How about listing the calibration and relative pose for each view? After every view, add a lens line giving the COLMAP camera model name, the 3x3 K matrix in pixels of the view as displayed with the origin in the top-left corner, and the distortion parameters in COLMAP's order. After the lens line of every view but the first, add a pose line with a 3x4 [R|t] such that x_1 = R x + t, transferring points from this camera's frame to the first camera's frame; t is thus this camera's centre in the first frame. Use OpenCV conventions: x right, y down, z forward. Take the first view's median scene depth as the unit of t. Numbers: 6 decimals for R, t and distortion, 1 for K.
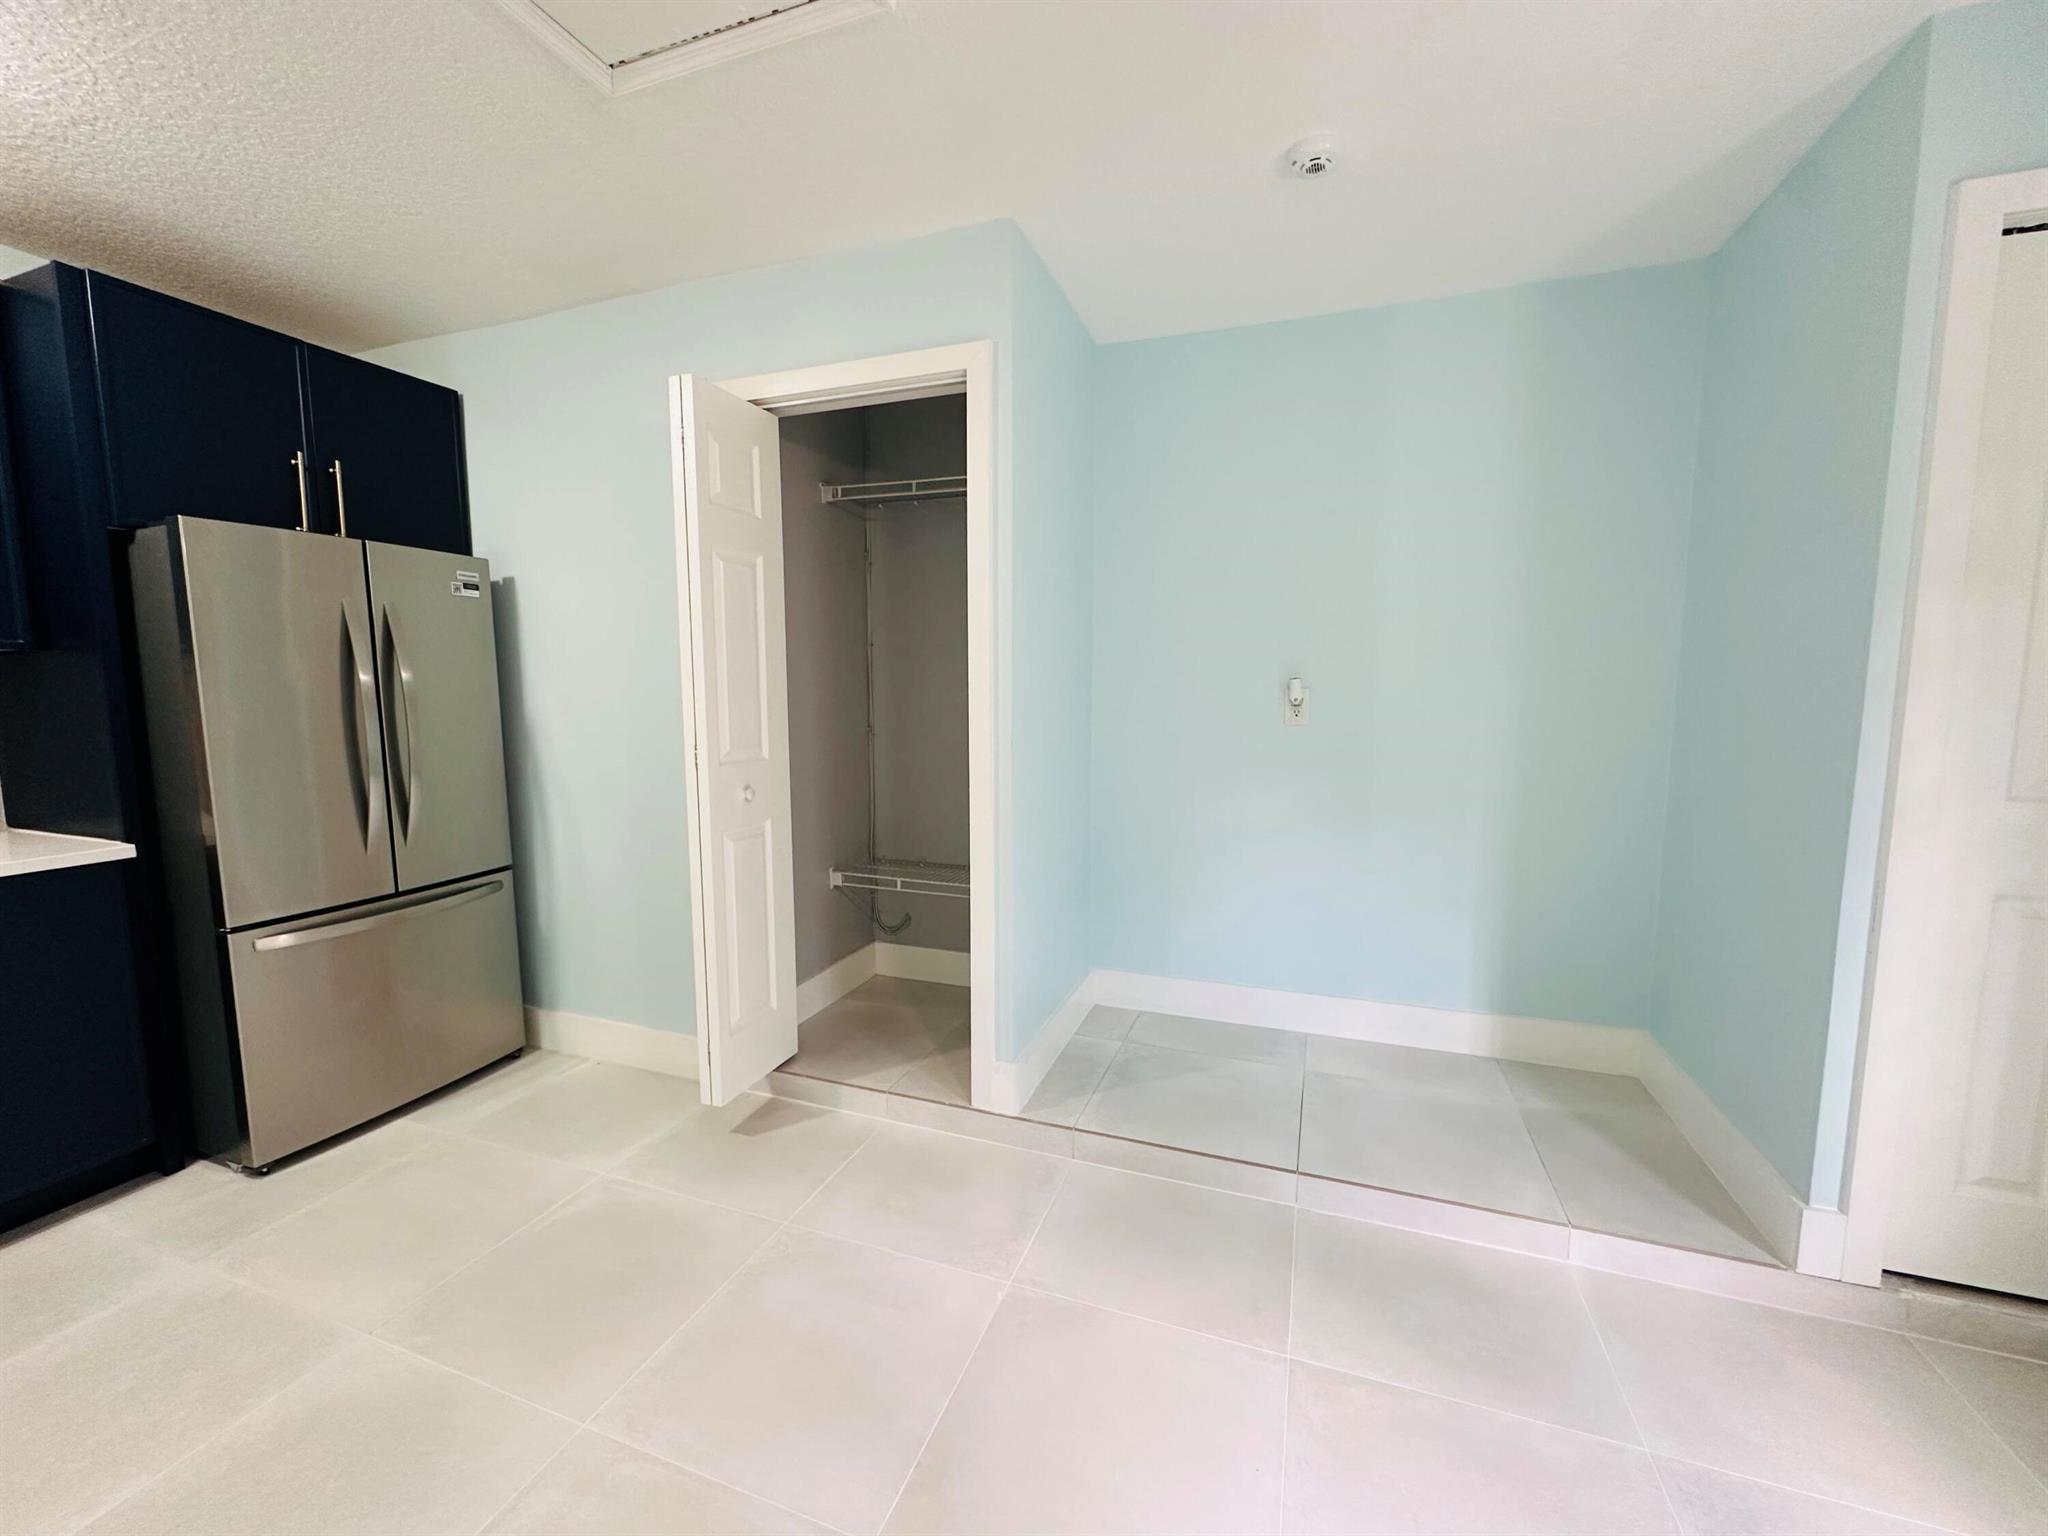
lens RADIAL K [[816.7, 0, 1019.8], [0, 816.7, 768.2], [0, 0, 1]] dist [-0.004509, 0.001116]
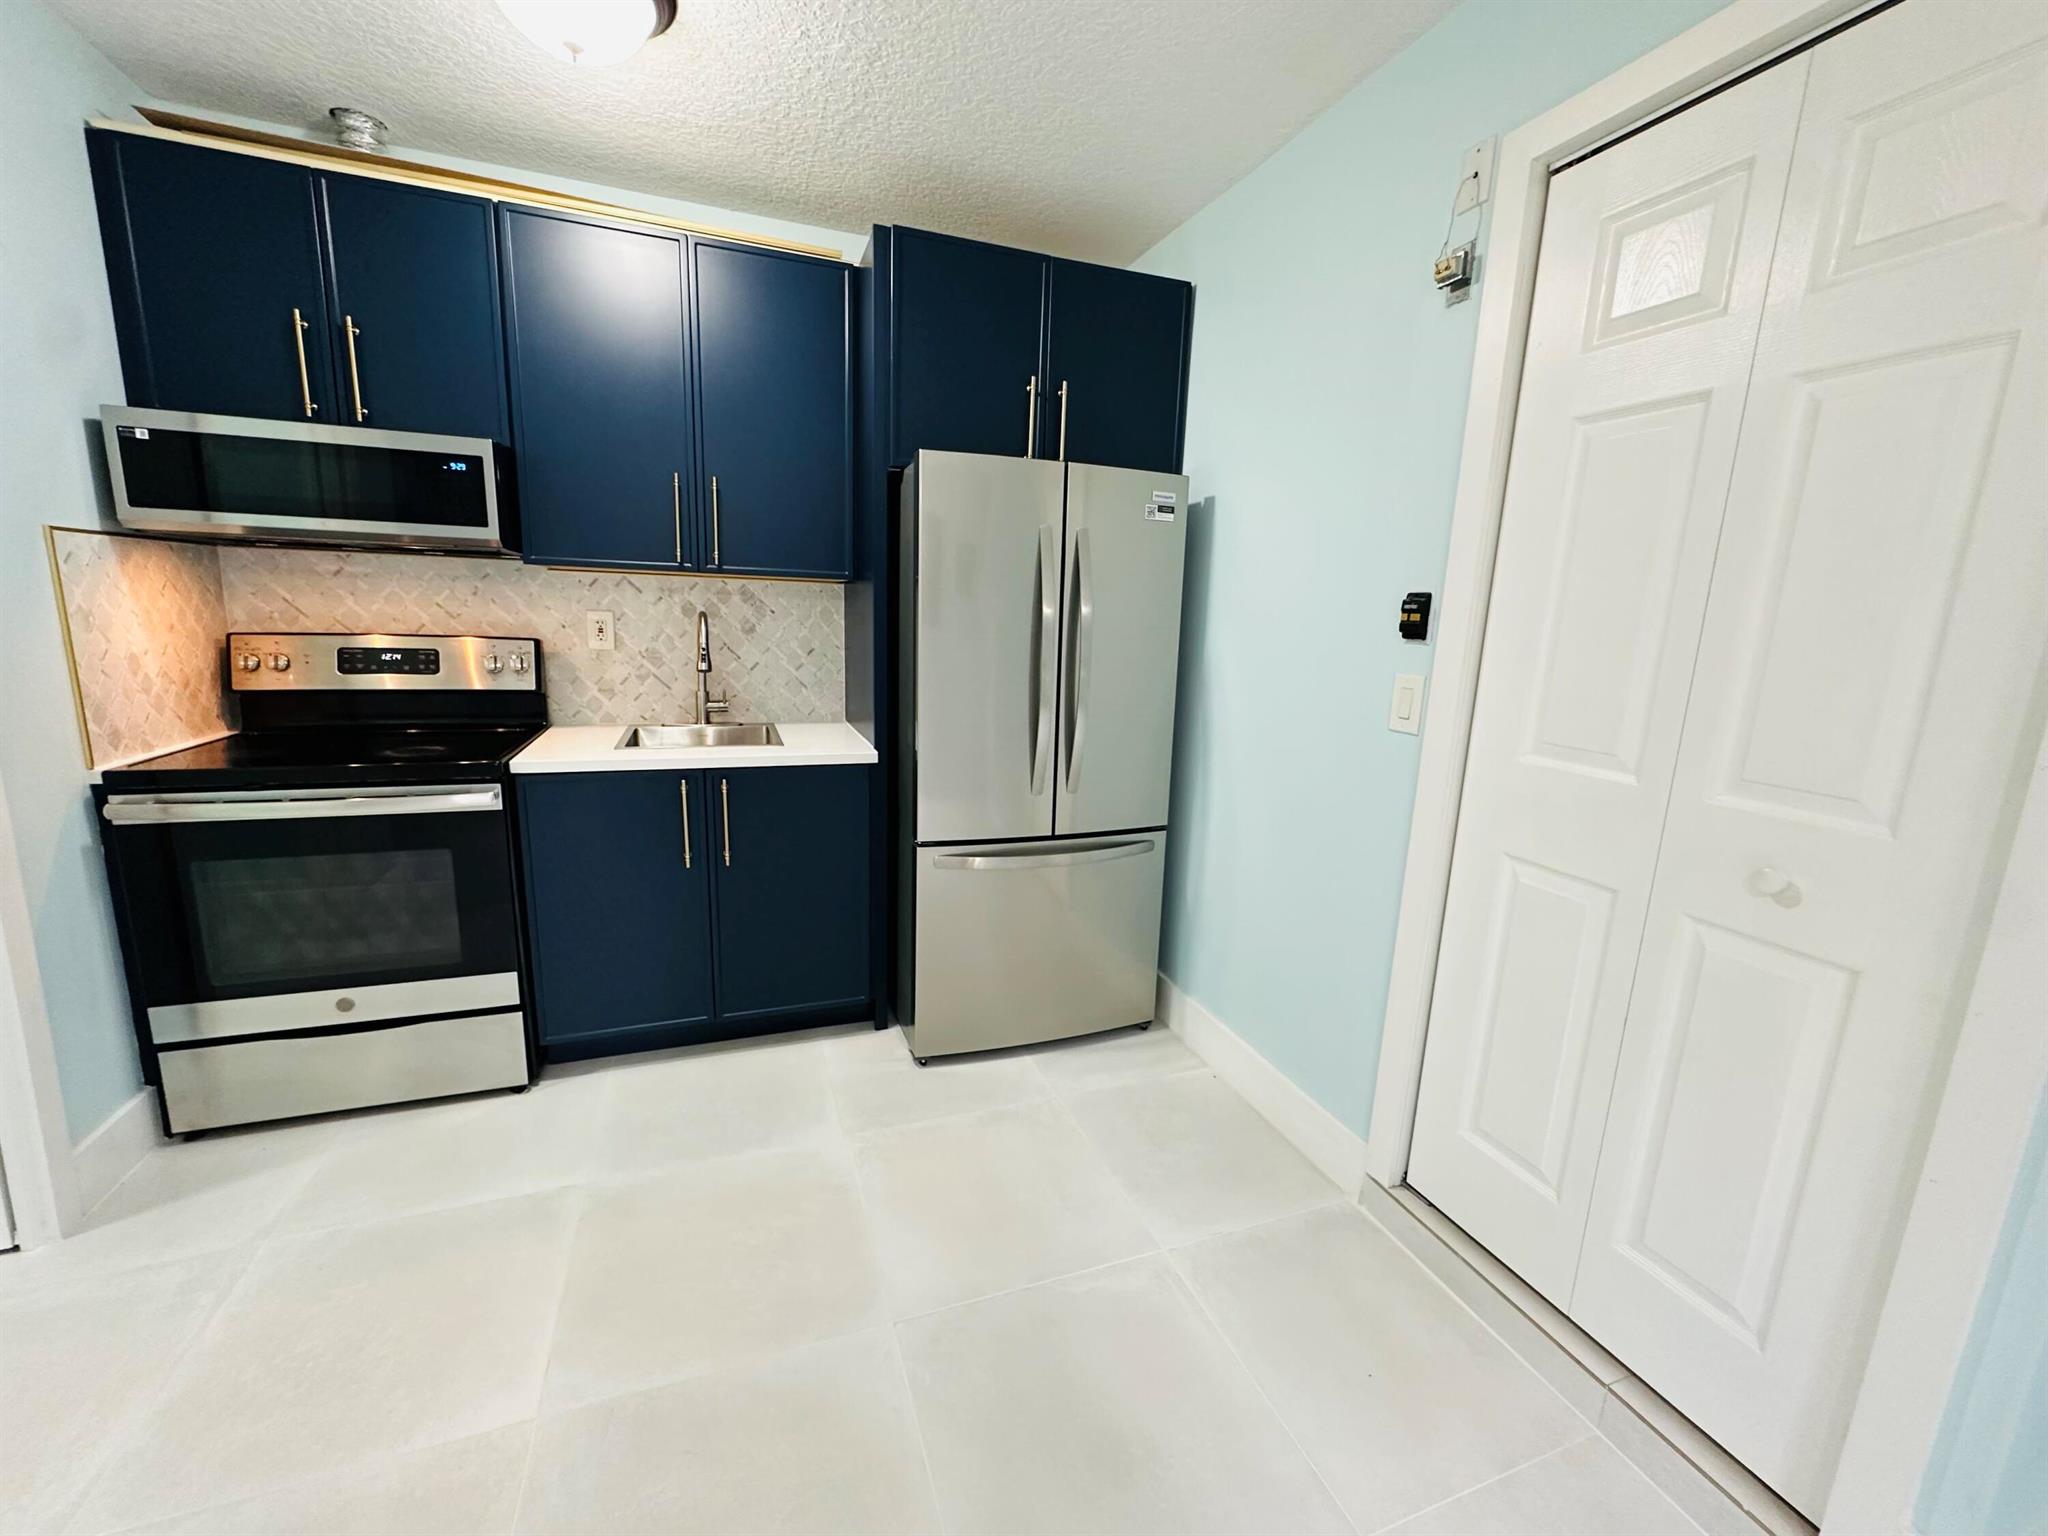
lens RADIAL K [[816.7, 0, 1020.1], [0, 816.7, 769.4], [0, 0, 1]] dist [-0.004509, 0.001116]
pose [[0.647339, 0.170780, -0.742823, -0.082732], [-0.115066, 0.985302, 0.126253, -0.043589], [0.753467, 0.003746, 0.657475, 0.335599]]
